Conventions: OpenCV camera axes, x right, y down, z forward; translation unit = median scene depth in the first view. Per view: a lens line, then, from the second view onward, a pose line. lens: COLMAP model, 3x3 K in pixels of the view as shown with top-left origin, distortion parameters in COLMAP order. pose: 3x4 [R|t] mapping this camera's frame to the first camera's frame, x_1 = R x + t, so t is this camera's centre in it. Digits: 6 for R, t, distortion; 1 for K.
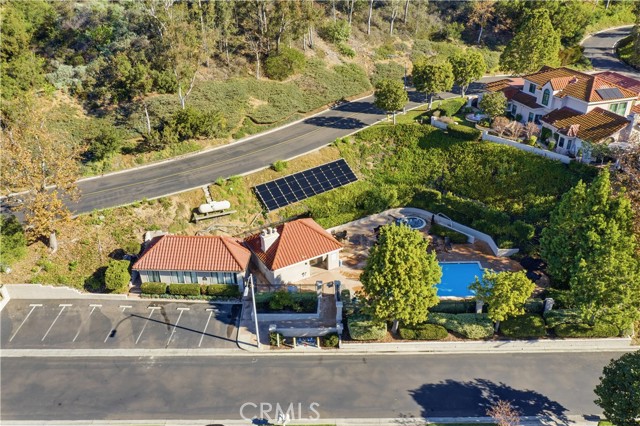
lens RADIAL K [[504.3, 0, 319.0], [0, 504.3, 213.9], [0, 0, 1]] dist [-0.013174, 0.007310]
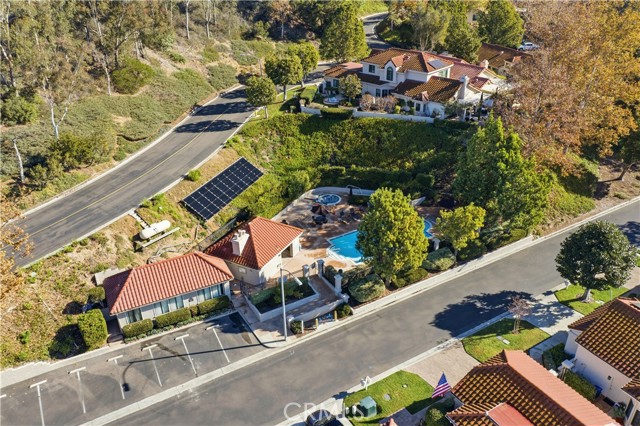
lens RADIAL K [[504.3, 0, 320.8], [0, 504.3, 212.8], [0, 0, 1]] dist [-0.013174, 0.007310]
pose [[0.859973, -0.242371, 0.449113, -0.346880], [0.247520, 0.967680, 0.048267, -0.012473], [-0.446296, 0.069656, 0.892170, 0.032808]]
